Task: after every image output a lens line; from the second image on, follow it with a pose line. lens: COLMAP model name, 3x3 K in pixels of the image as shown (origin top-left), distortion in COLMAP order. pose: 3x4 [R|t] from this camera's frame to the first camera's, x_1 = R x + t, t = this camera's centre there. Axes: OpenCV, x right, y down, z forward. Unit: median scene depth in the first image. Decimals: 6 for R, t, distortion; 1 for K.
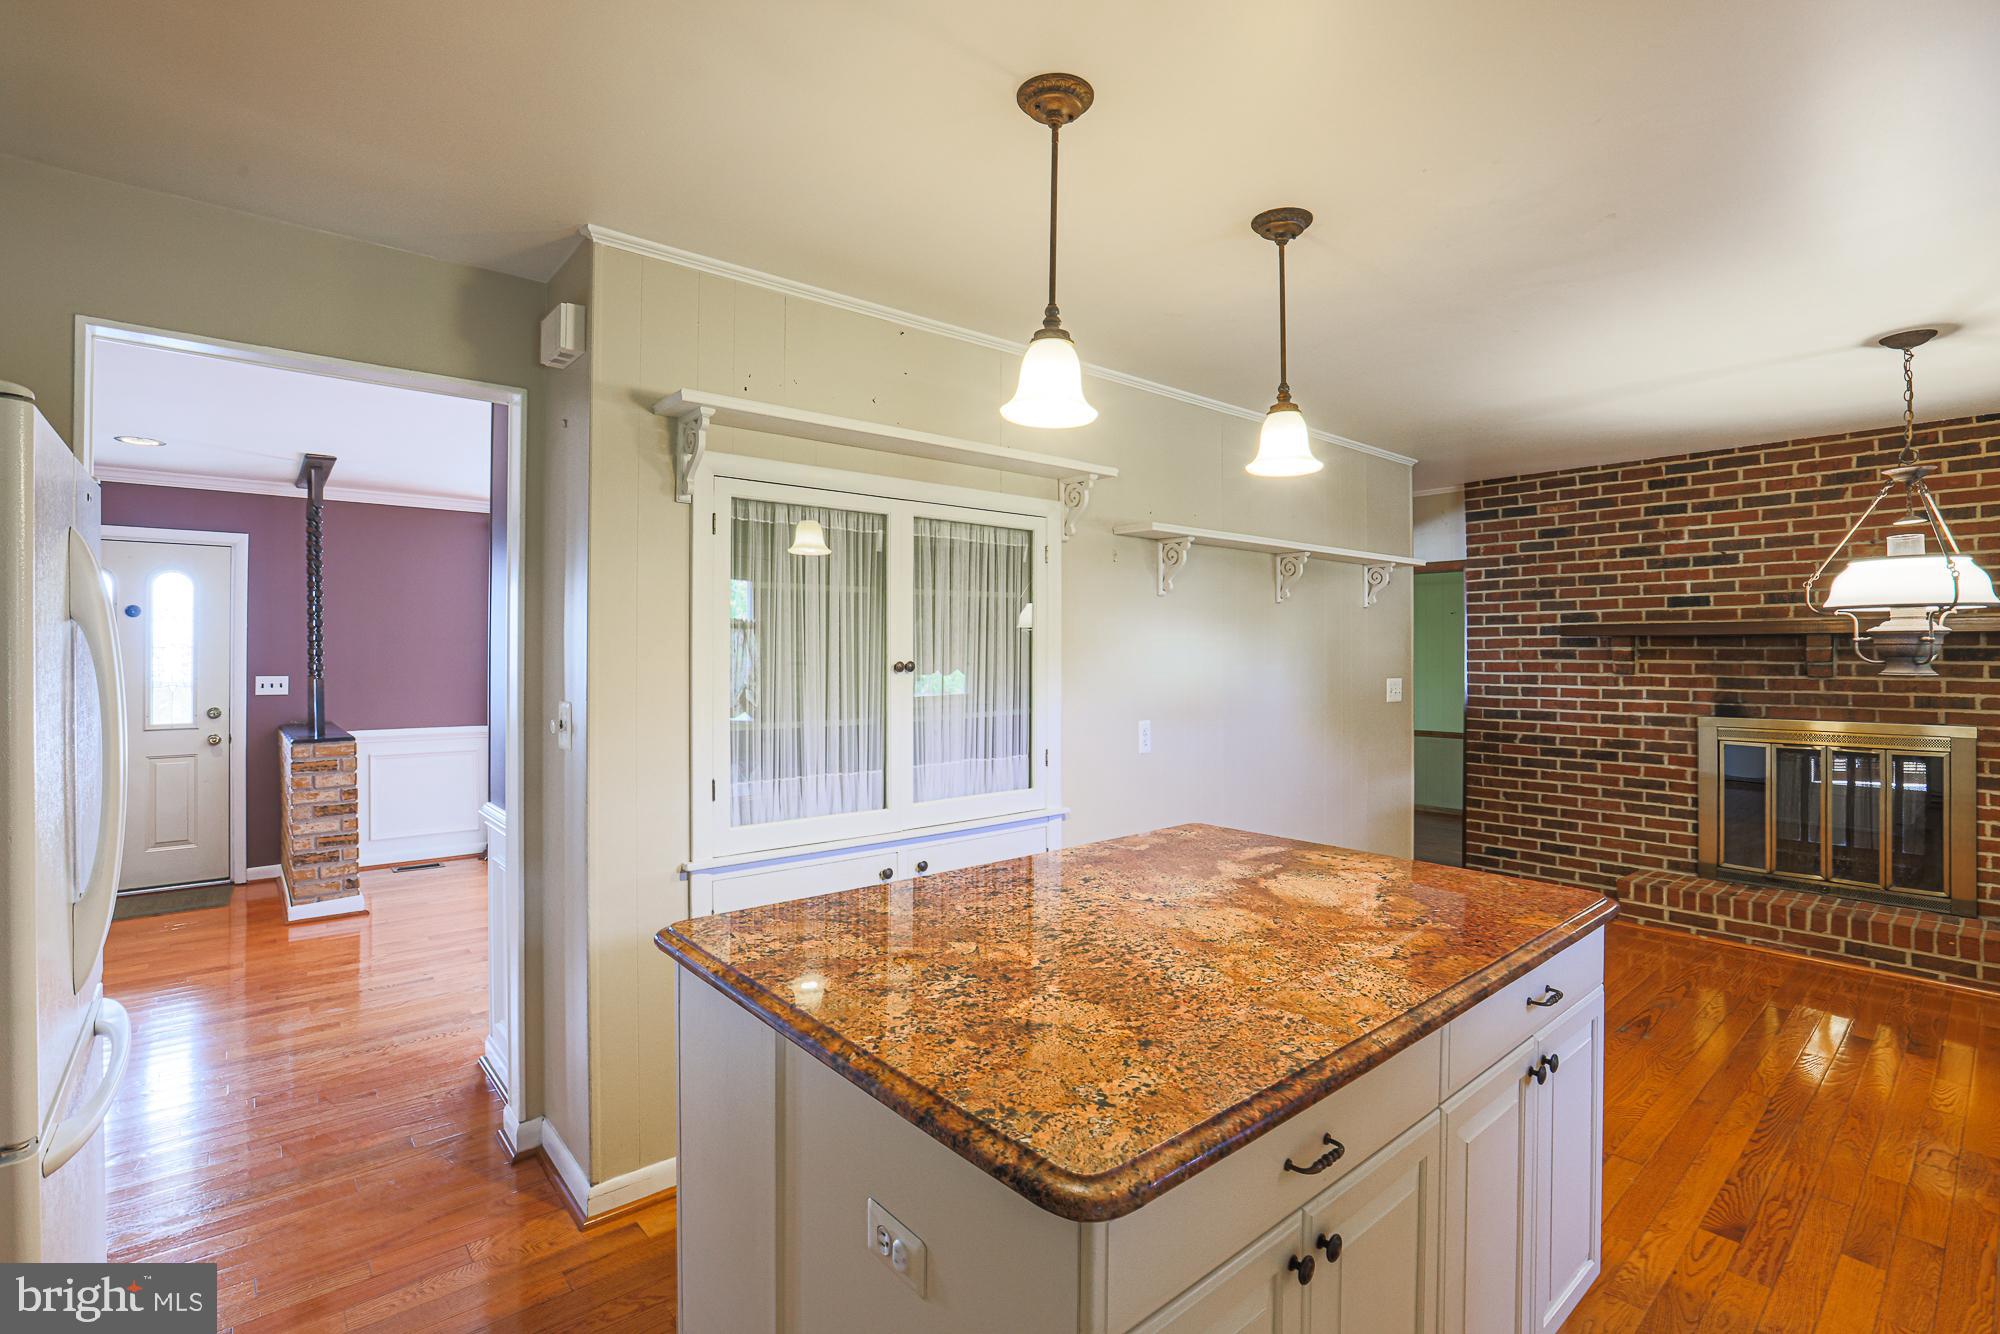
lens RADIAL K [[931.5, 0, 1018.3], [0, 931.5, 639.9], [0, 0, 1]] dist [-0.047131, 0.017016]
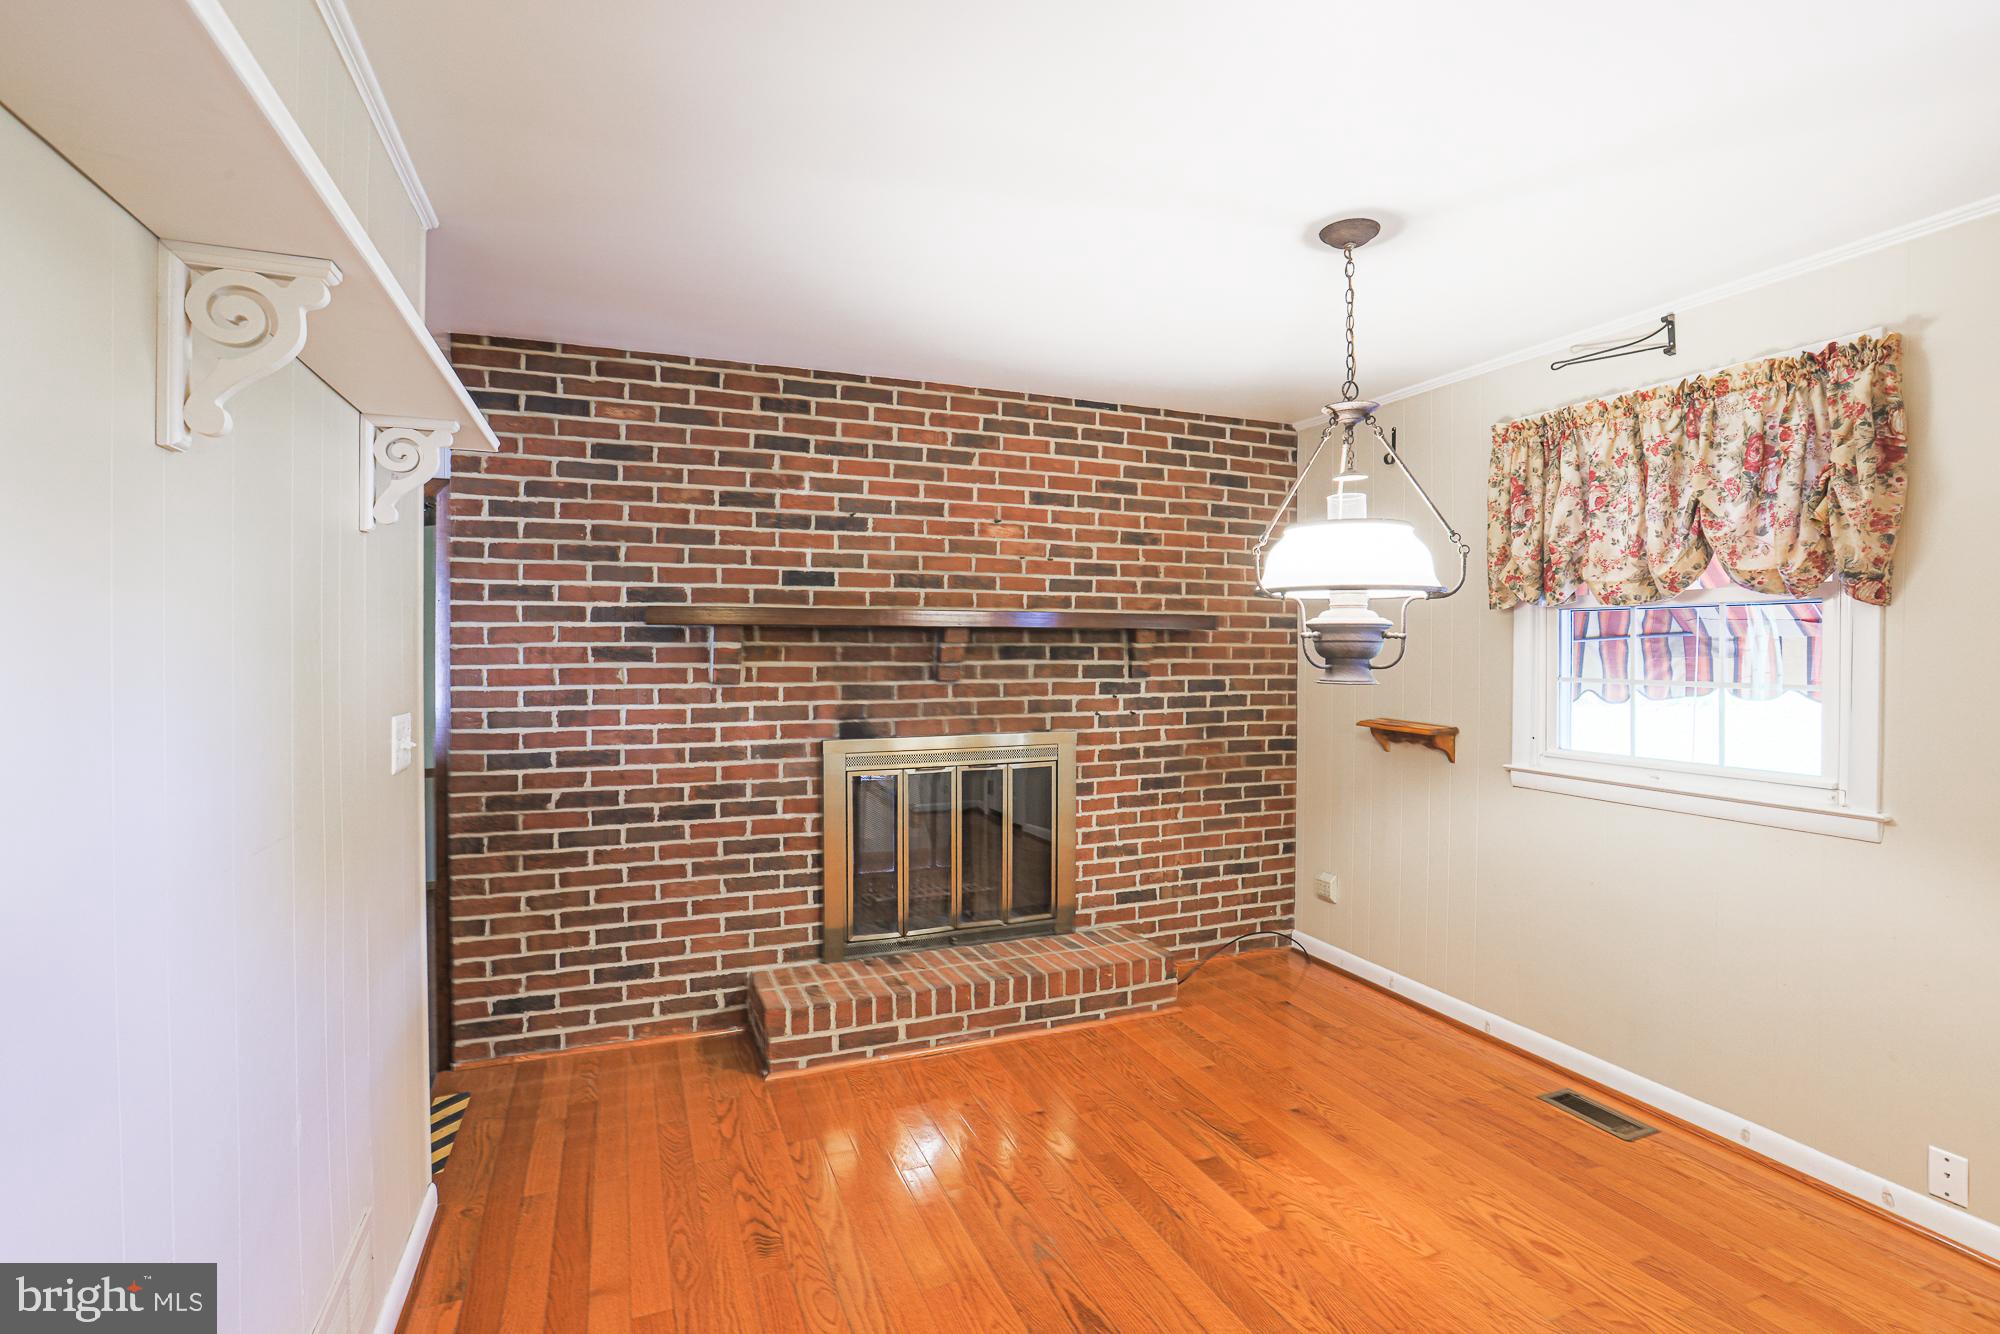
lens RADIAL K [[931.5, 0, 995.2], [0, 931.5, 656.8], [0, 0, 1]] dist [-0.047131, 0.017016]
pose [[0.320437, -0.008389, 0.947233, 0.100250], [-0.013510, 0.999819, 0.013425, 0.006732], [-0.947173, -0.017099, 0.320266, 0.635654]]
